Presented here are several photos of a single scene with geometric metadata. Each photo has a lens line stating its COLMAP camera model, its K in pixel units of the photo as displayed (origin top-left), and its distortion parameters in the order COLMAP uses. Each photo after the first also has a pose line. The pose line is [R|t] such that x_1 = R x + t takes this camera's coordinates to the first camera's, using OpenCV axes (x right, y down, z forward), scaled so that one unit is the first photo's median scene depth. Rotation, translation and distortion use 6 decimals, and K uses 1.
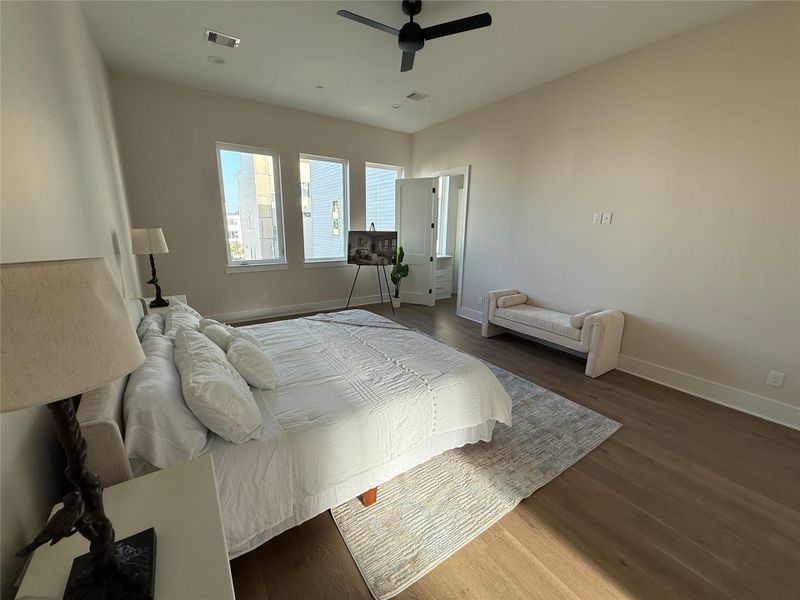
lens RADIAL K [[318.9, 0, 397.9], [0, 318.9, 299.5], [0, 0, 1]] dist [-0.001134, -0.000404]
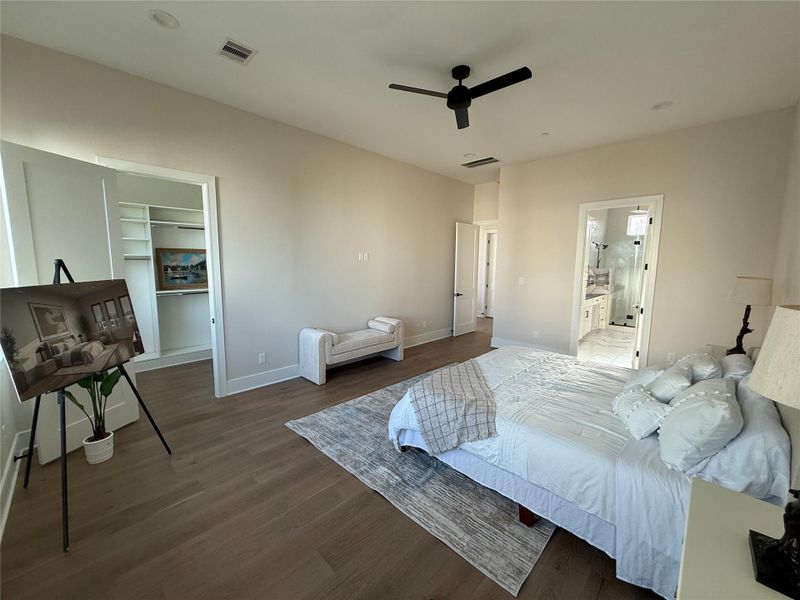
lens RADIAL K [[318.9, 0, 397.9], [0, 318.9, 299.5], [0, 0, 1]] dist [-0.001134, -0.000404]
pose [[-0.197159, -0.132570, 0.971367, -0.526539], [0.211556, 0.961718, 0.174193, -0.193062], [-0.957274, 0.239842, -0.161565, 0.758381]]
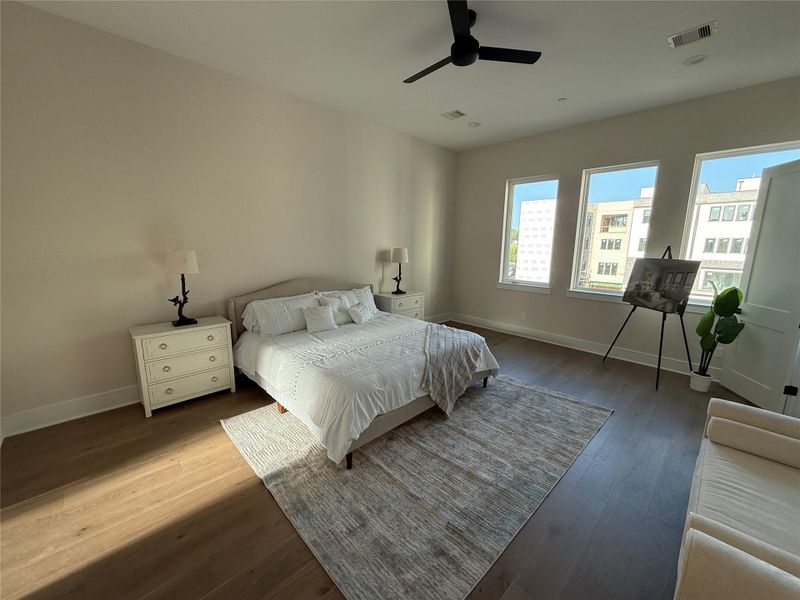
lens RADIAL K [[318.9, 0, 397.9], [0, 318.9, 299.5], [0, 0, 1]] dist [-0.001134, -0.000404]
pose [[0.165315, 0.162506, -0.972760, 0.514329], [-0.236517, 0.964081, 0.120862, -0.088101], [0.957461, 0.210094, 0.197812, 0.382484]]
